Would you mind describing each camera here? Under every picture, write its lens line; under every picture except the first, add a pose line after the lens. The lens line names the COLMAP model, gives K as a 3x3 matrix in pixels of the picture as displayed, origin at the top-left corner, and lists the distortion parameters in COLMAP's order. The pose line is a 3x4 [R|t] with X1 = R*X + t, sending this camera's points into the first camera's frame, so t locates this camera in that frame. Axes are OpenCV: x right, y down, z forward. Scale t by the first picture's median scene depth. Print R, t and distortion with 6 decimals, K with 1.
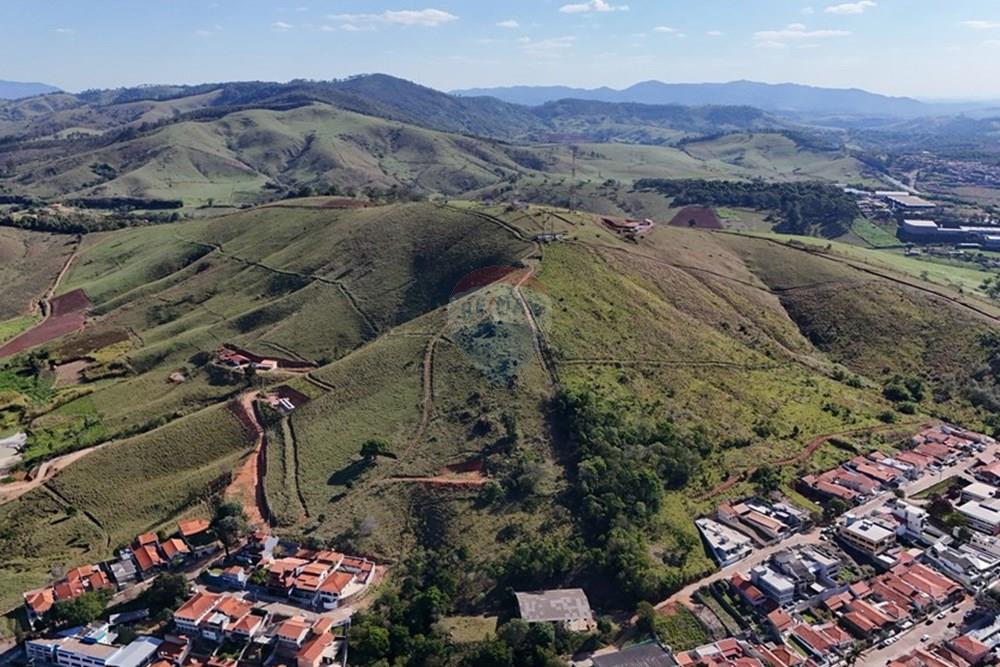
lens RADIAL K [[873.2, 0, 501.0], [0, 873.2, 331.3], [0, 0, 1]] dist [0.077562, -0.088264]
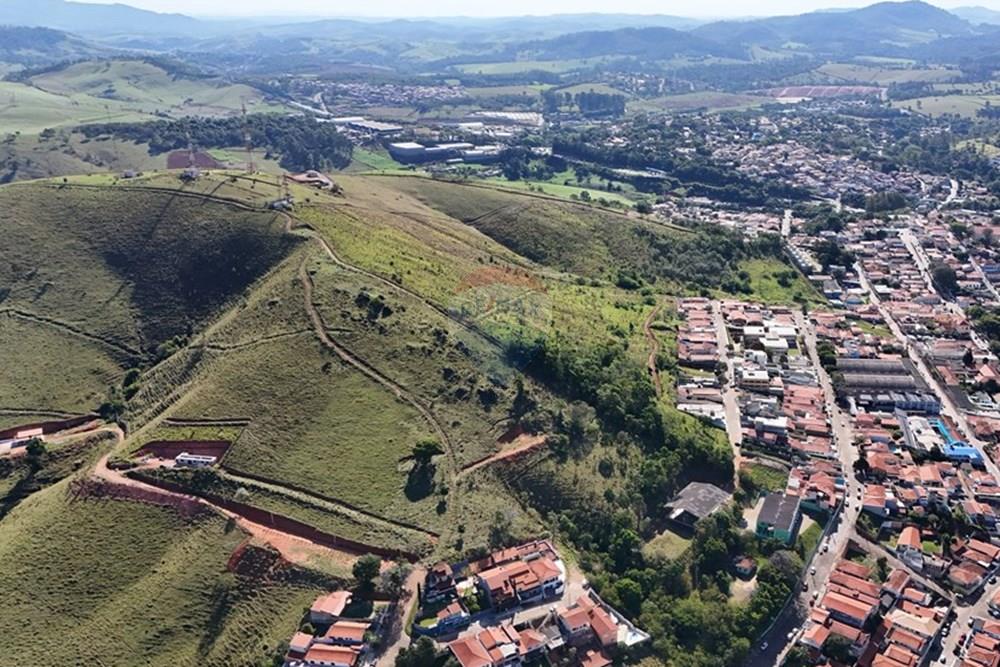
lens RADIAL K [[877.5, 0, 606.0], [0, 877.5, 342.7], [0, 0, 1]] dist [0.075267, -0.082355]
pose [[0.659445, -0.264780, 0.703579, -0.577822], [0.196484, 0.964092, 0.178661, -0.095374], [-0.725621, 0.020425, 0.687791, 0.189589]]
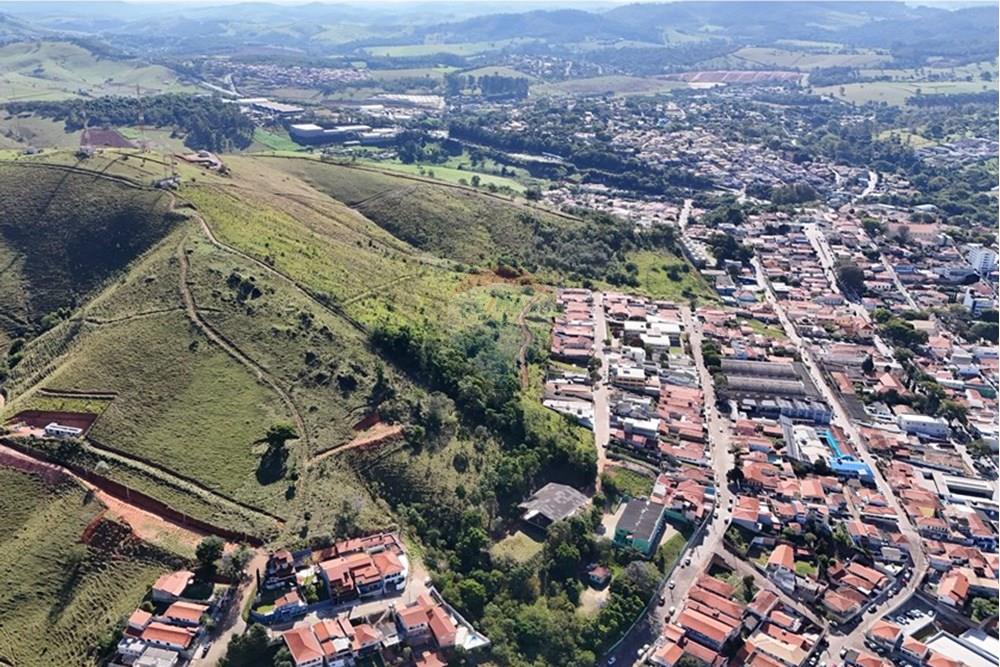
lens RADIAL K [[871.3, 0, 405.4], [0, 871.3, 337.0], [0, 0, 1]] dist [0.072523, -0.078356]
pose [[0.745254, -0.243643, 0.620672, -0.532382], [0.174497, 0.969674, 0.171121, -0.091707], [-0.643542, -0.019223, 0.765169, 0.181872]]
